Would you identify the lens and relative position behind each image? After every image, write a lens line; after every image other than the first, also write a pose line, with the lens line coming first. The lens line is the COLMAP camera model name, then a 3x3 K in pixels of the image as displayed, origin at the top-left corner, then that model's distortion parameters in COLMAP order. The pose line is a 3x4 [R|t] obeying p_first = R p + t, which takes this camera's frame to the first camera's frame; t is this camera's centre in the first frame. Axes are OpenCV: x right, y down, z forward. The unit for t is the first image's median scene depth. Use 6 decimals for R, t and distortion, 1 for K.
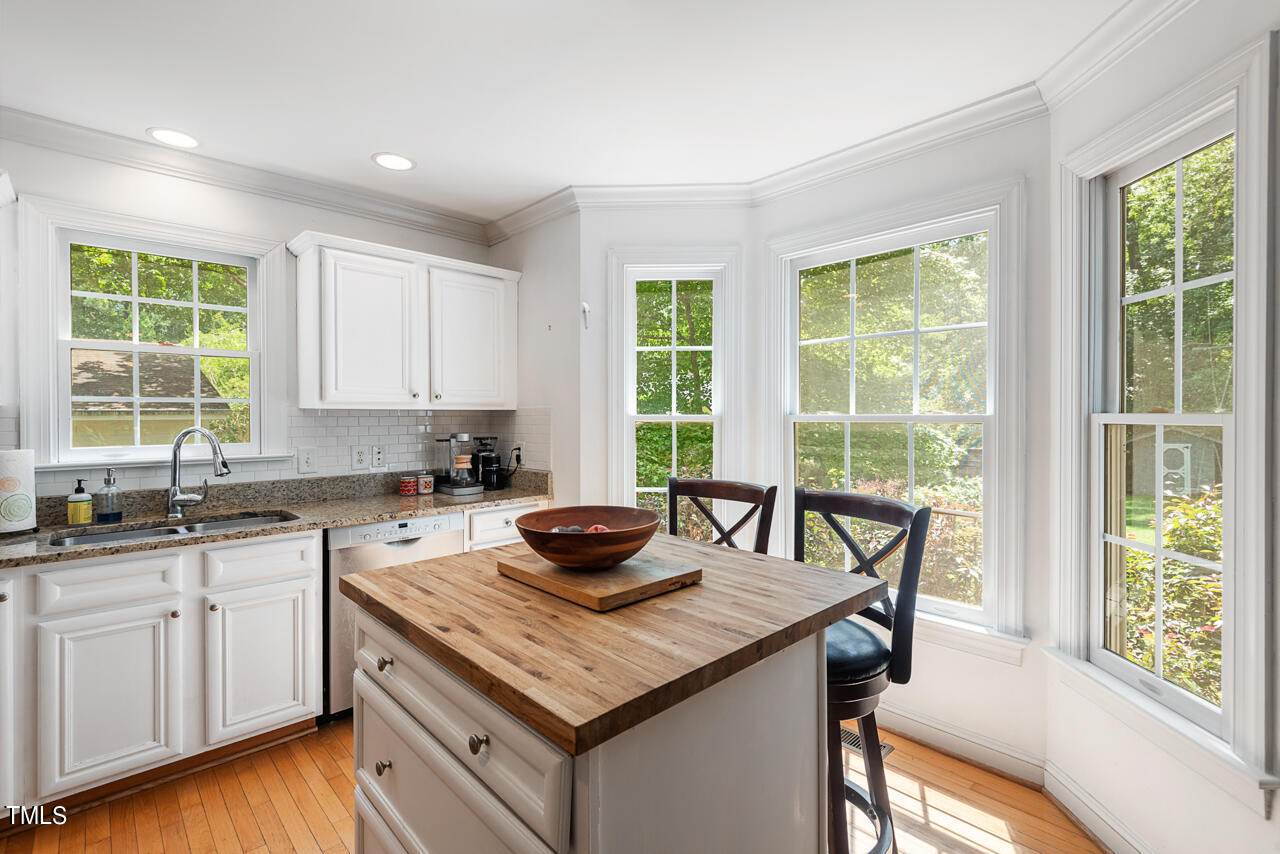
lens RADIAL K [[582.6, 0, 638.0], [0, 582.6, 417.0], [0, 0, 1]] dist [0.029306, -0.016644]
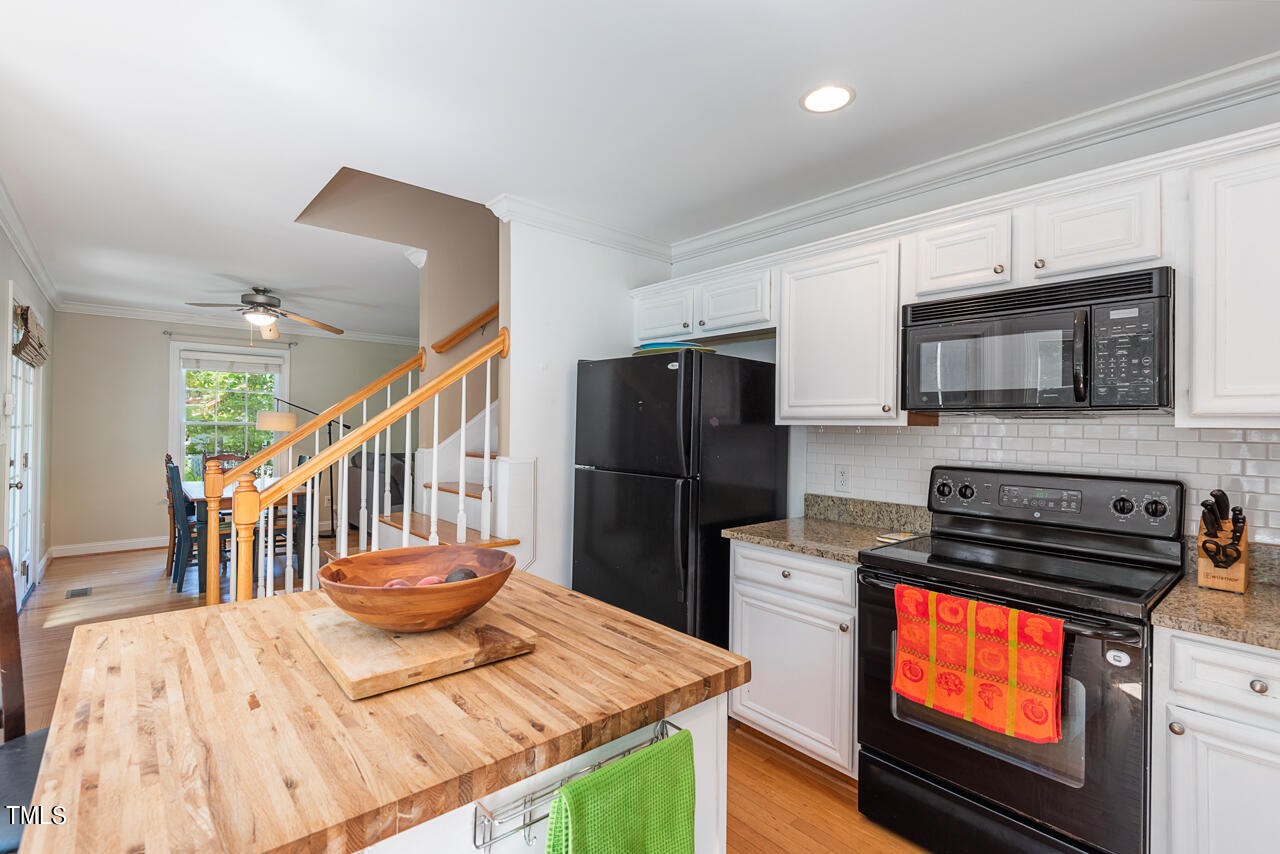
lens RADIAL K [[582.6, 0, 639.3], [0, 582.6, 420.1], [0, 0, 1]] dist [0.029306, -0.016644]
pose [[-0.998890, -0.008750, 0.046275, -0.220371], [-0.008774, 0.999961, -0.000331, -0.014649], [-0.046270, -0.000737, -0.998929, 0.948255]]
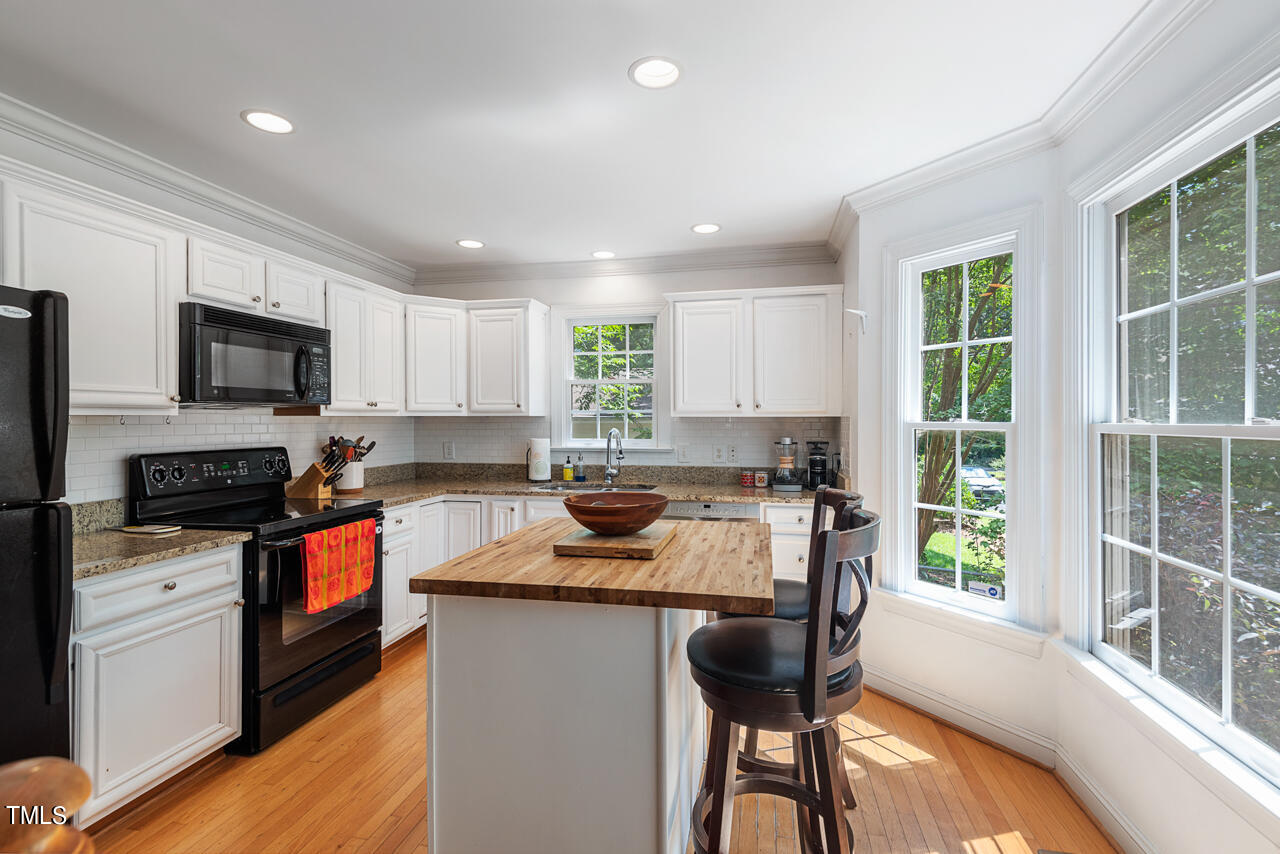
lens RADIAL K [[582.6, 0, 642.8], [0, 582.6, 420.6], [0, 0, 1]] dist [0.029306, -0.016644]
pose [[0.560788, 0.003005, -0.827954, 0.573528], [-0.003973, 0.999992, 0.000938, -0.005741], [0.827950, 0.002763, 0.560796, 0.151380]]
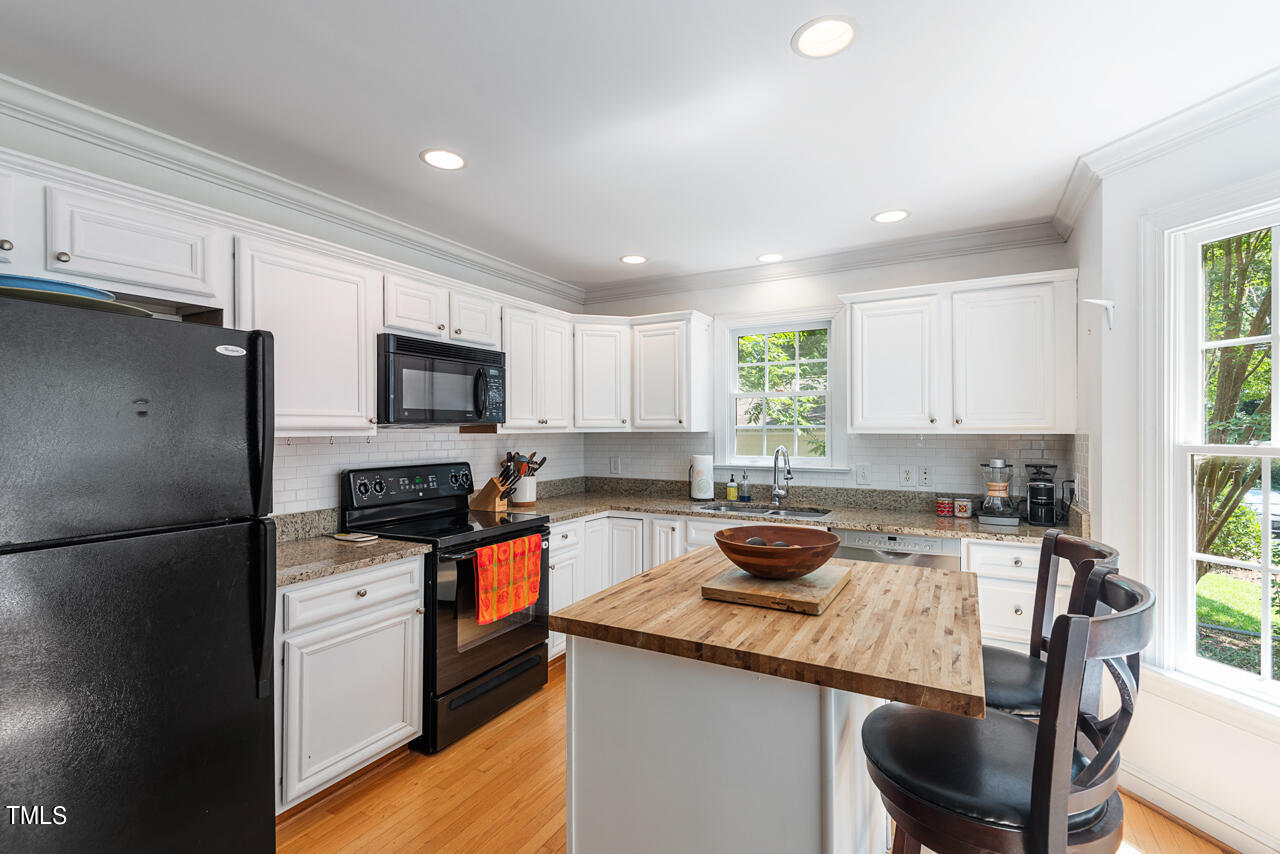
lens RADIAL K [[582.6, 0, 642.7], [0, 582.6, 428.3], [0, 0, 1]] dist [0.029306, -0.016644]
pose [[0.294320, 0.000483, -0.955707, 0.514982], [-0.003139, 0.999995, -0.000462, -0.023083], [0.955702, 0.003136, 0.294320, 0.207838]]
